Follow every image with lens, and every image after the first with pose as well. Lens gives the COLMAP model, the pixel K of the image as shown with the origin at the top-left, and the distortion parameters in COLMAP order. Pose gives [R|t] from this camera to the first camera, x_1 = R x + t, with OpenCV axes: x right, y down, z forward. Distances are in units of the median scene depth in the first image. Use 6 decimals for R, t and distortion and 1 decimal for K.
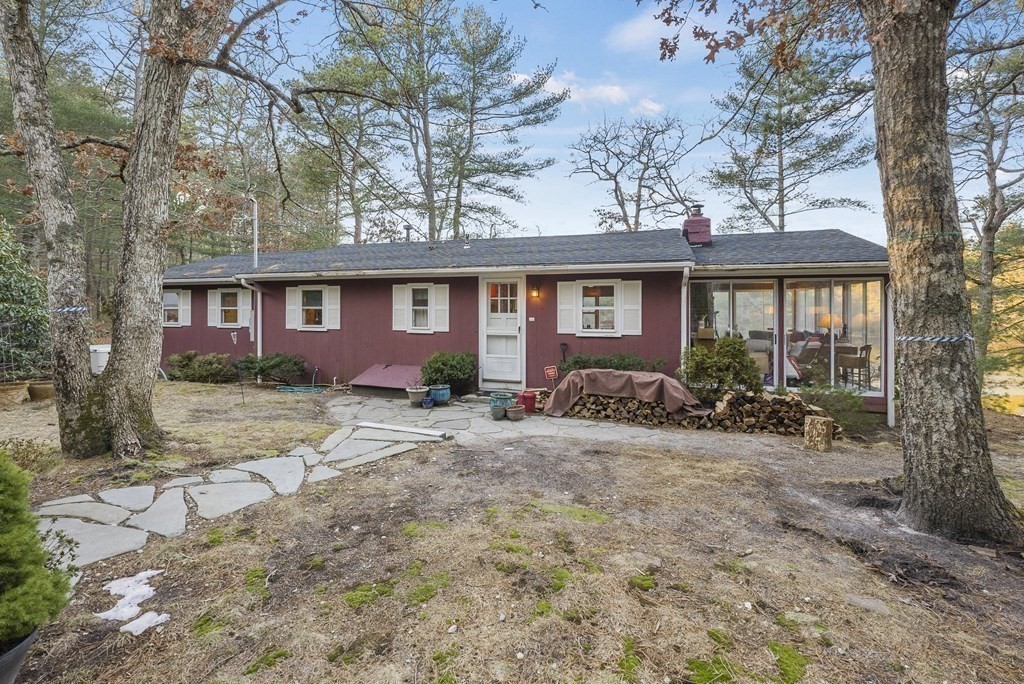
lens RADIAL K [[415.2, 0, 508.0], [0, 415.2, 321.8], [0, 0, 1]] dist [0.005553, 0.001722]
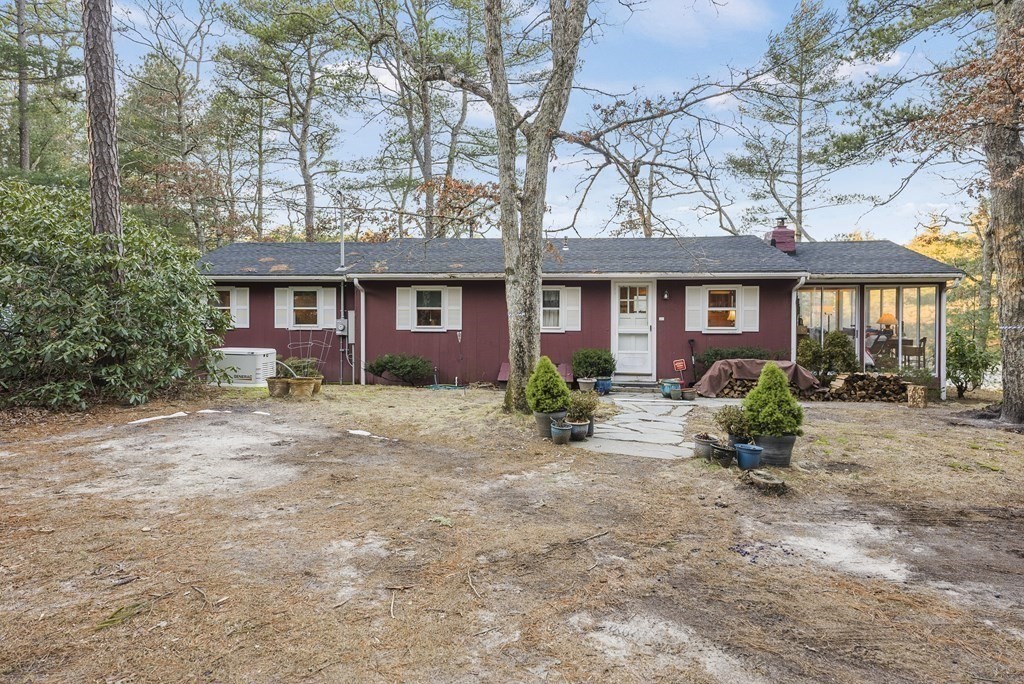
lens RADIAL K [[571.8, 0, 496.8], [0, 571.8, 333.5], [0, 0, 1]] dist [0.058937, 0.002474]
pose [[0.980207, -0.009874, 0.197731, -0.675796], [0.005833, 0.999762, 0.021008, -0.002057], [-0.197891, -0.019439, 0.980031, -0.441856]]
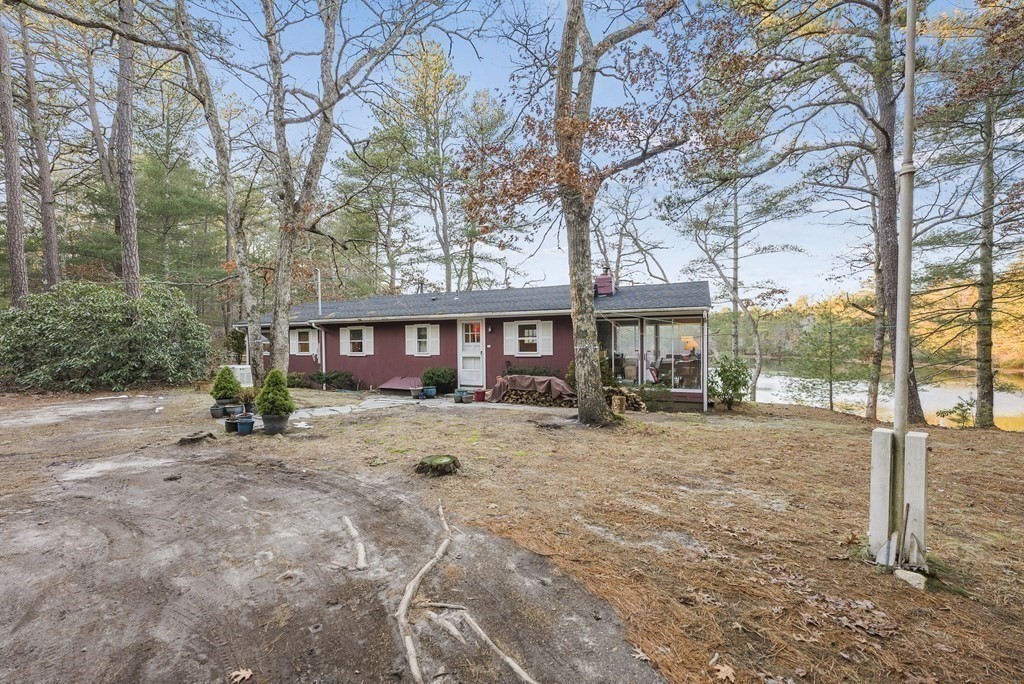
lens RADIAL K [[415.2, 0, 505.5], [0, 415.2, 370.4], [0, 0, 1]] dist [0.005553, 0.001722]
pose [[0.994419, -0.004625, -0.105405, 0.276879], [0.008378, 0.999346, 0.035184, 0.029277], [0.105173, -0.035871, 0.993807, -0.546346]]
